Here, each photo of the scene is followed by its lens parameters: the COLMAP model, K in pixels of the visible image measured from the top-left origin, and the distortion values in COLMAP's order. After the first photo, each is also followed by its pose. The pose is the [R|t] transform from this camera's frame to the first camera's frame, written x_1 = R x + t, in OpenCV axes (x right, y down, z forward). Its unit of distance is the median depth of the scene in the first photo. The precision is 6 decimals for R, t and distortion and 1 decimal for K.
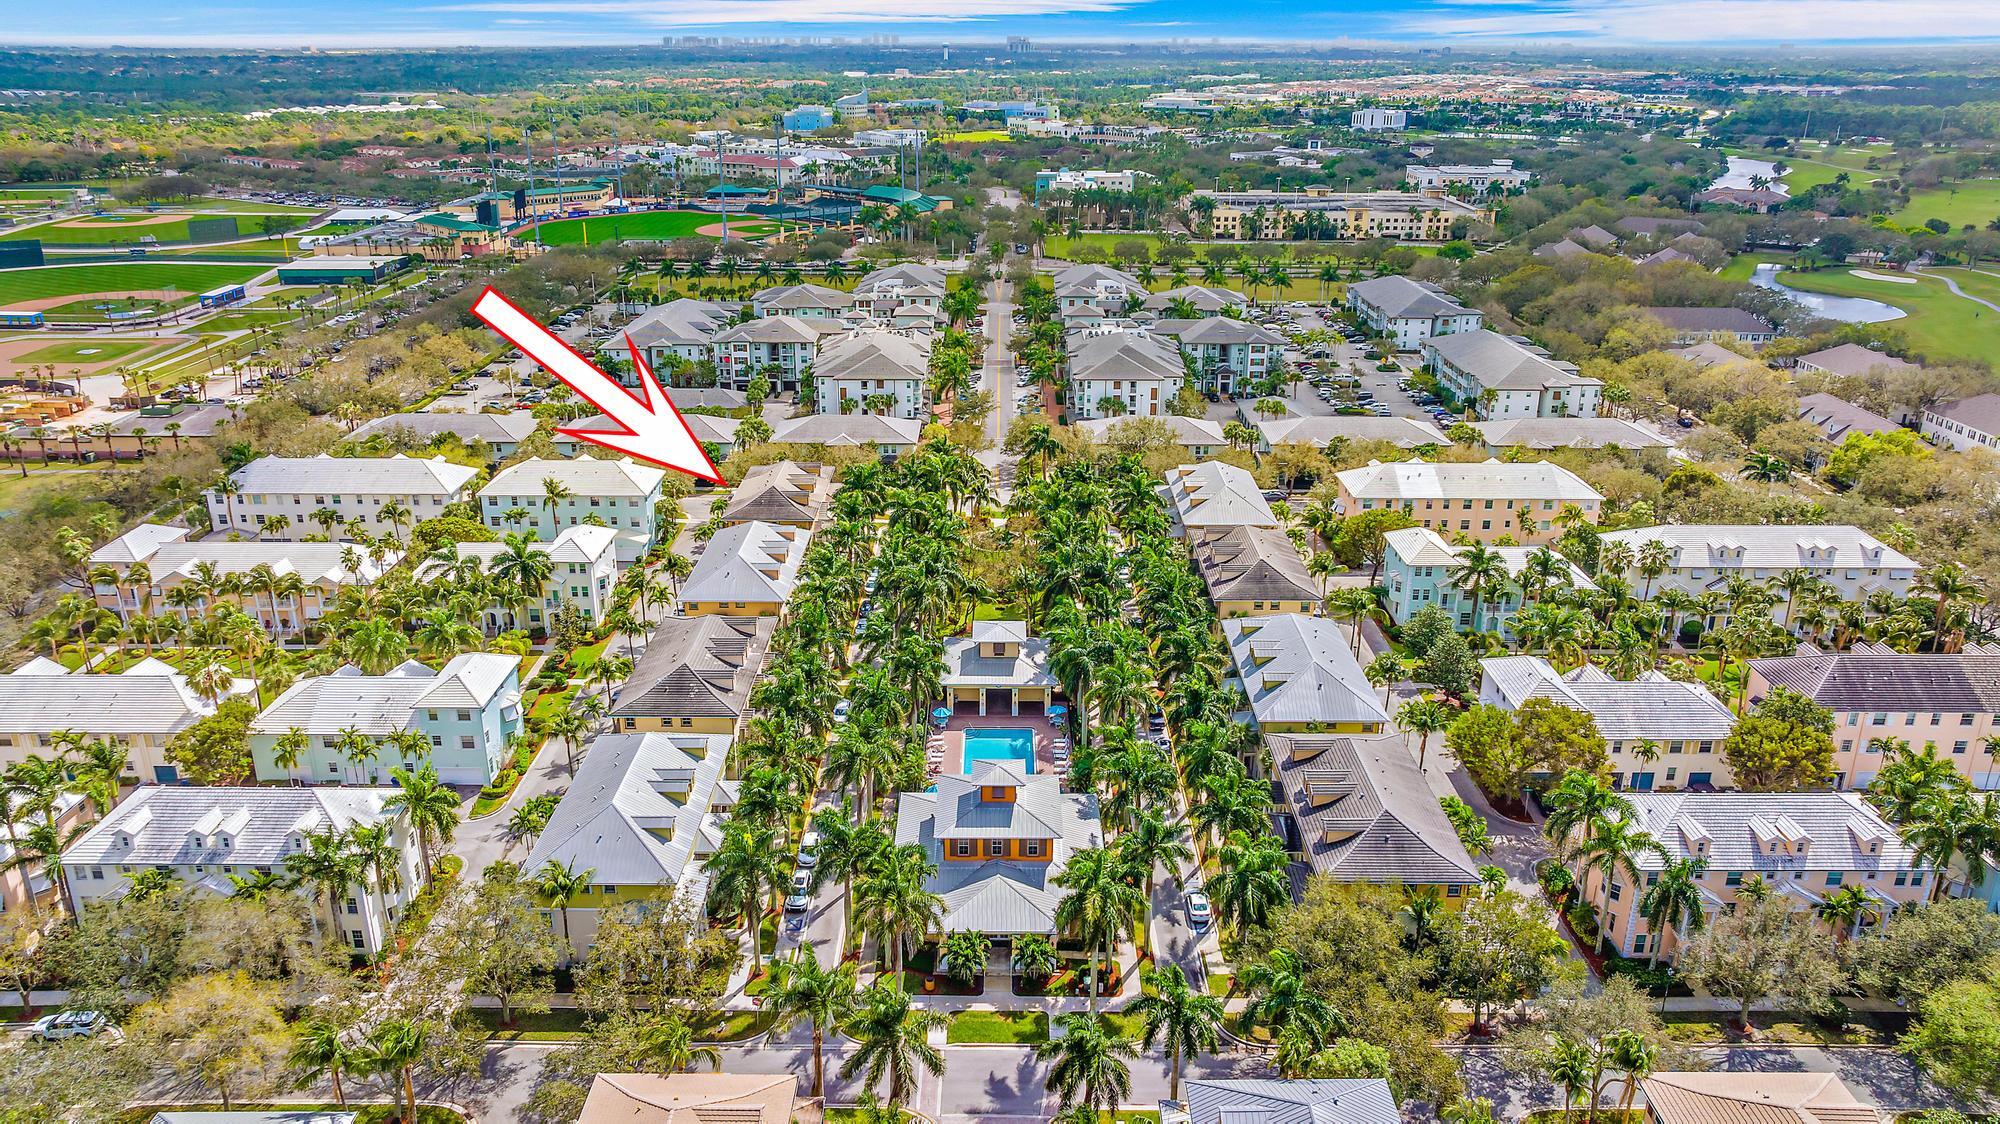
lens RADIAL K [[1405.2, 0, 1000.0], [0, 1405.2, 562.0], [0, 0, 1]] dist [0.004545, 0.004502]
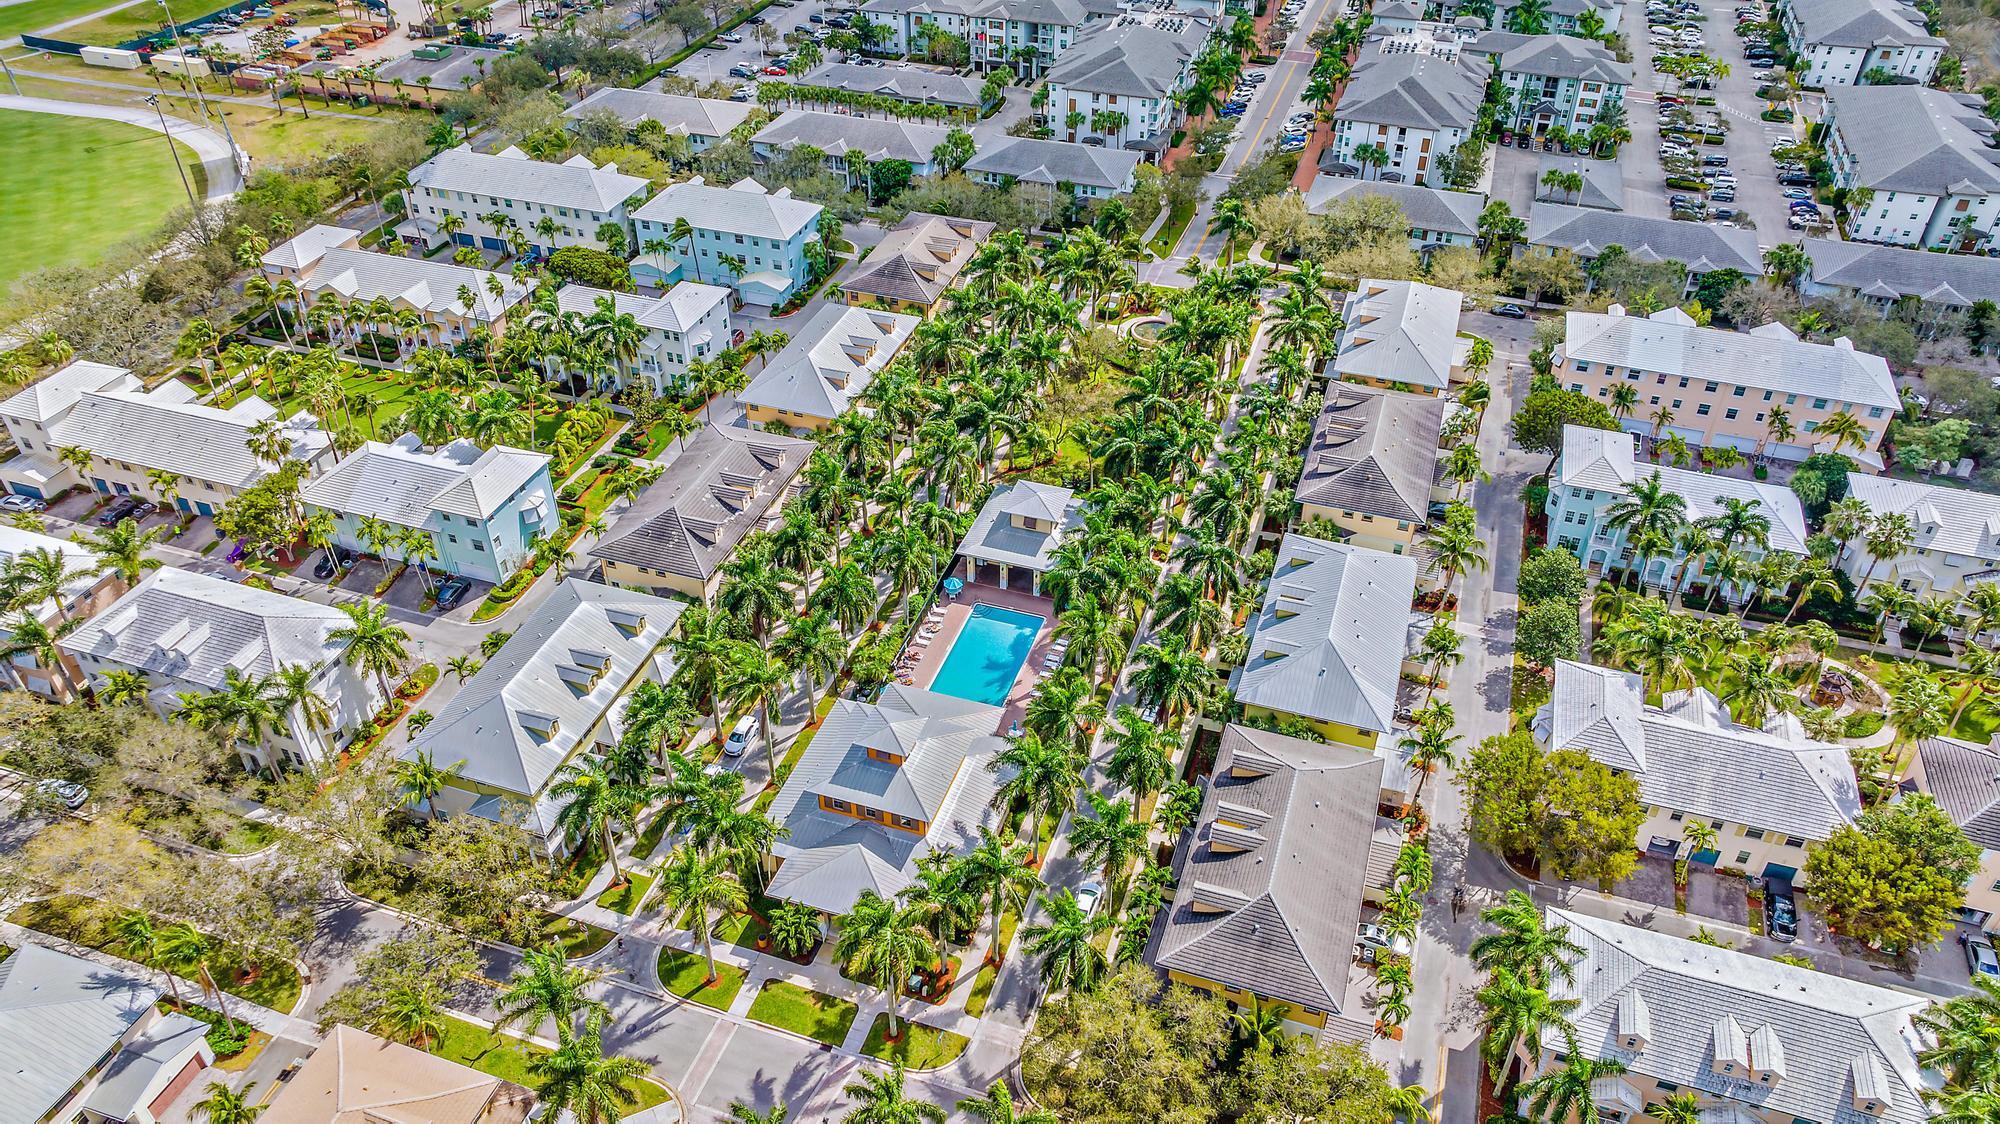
lens RADIAL K [[1381.1, 0, 1000.0], [0, 1381.1, 562.0], [0, 0, 1]] dist [-0.007199, 0.002308]
pose [[0.949448, 0.192083, -0.248298, 0.185367], [-0.111373, 0.945607, 0.305651, -0.165626], [0.293503, -0.262546, 0.919198, 0.142669]]
